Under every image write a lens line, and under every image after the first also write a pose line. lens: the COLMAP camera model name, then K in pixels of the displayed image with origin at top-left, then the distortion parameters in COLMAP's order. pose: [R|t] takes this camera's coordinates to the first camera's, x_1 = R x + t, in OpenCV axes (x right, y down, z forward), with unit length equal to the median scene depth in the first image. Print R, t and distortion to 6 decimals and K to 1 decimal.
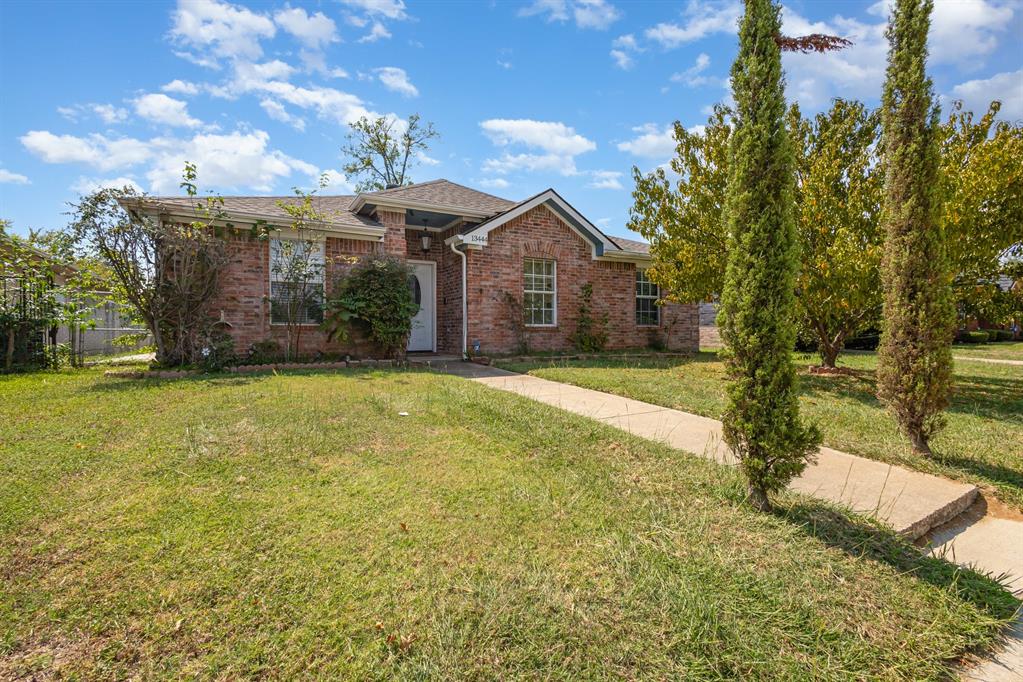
lens RADIAL K [[473.5, 0, 513.5], [0, 473.5, 338.4], [0, 0, 1]] dist [0.010878, -0.001536]
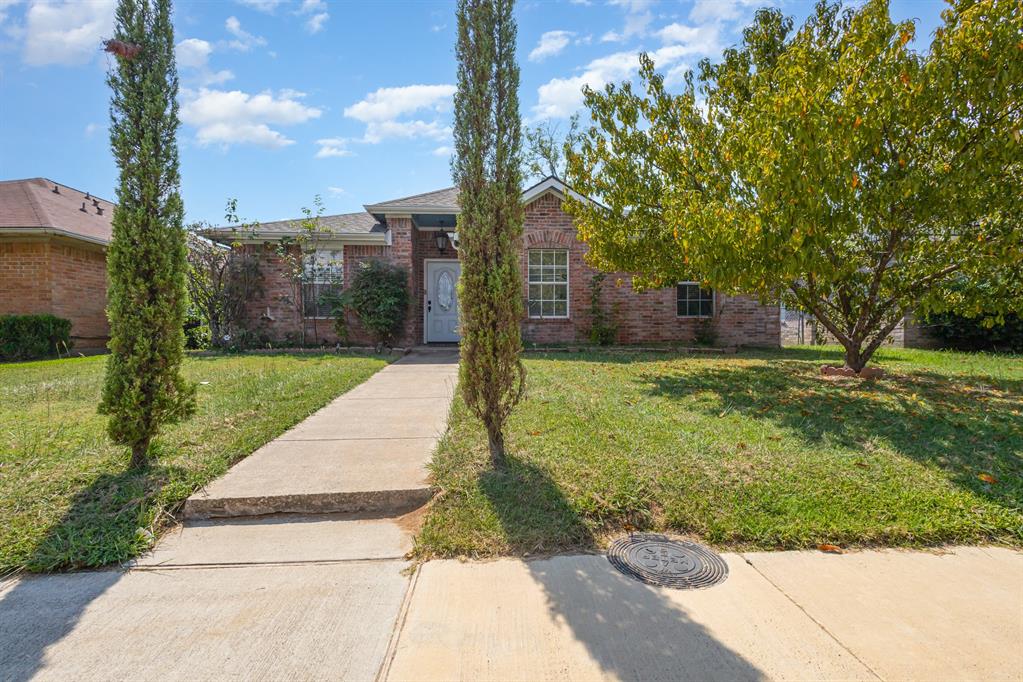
lens RADIAL K [[473.5, 0, 514.3], [0, 473.5, 343.0], [0, 0, 1]] dist [0.010878, -0.001536]
pose [[0.896031, 0.012720, -0.443810, 0.452088], [-0.004929, 0.999813, 0.018704, 0.008555], [0.443965, -0.014571, 0.895926, 0.091571]]
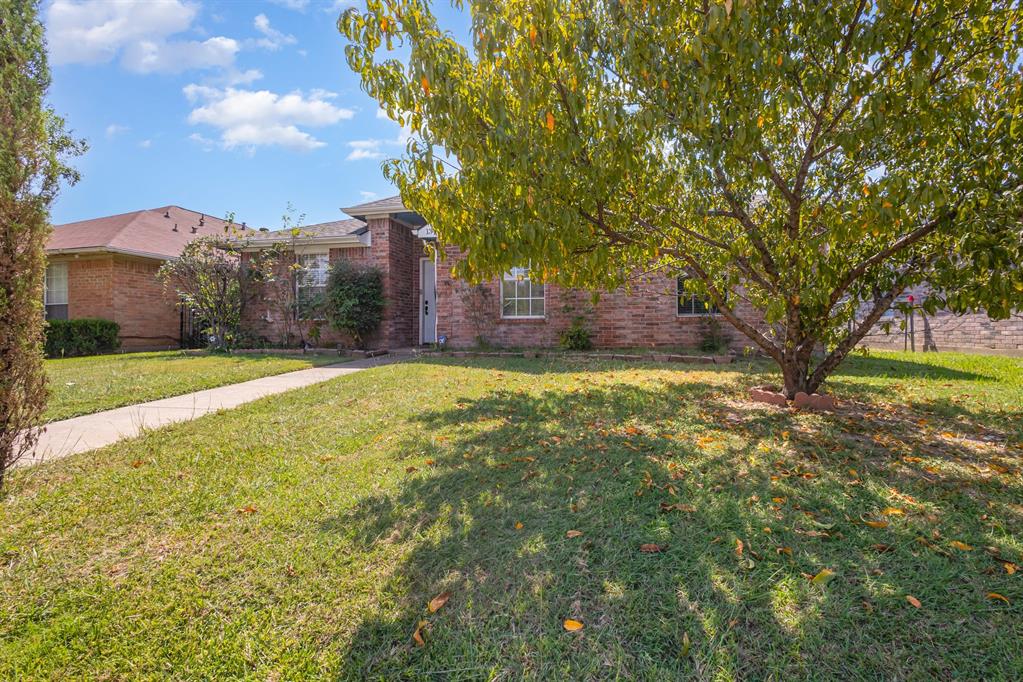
lens RADIAL K [[473.5, 0, 513.9], [0, 473.5, 332.2], [0, 0, 1]] dist [0.010878, -0.001536]
pose [[0.723398, 0.005523, -0.690409, 0.685194], [-0.007225, 0.999974, 0.000429, 0.000168], [0.690394, 0.004678, 0.723419, 0.371763]]
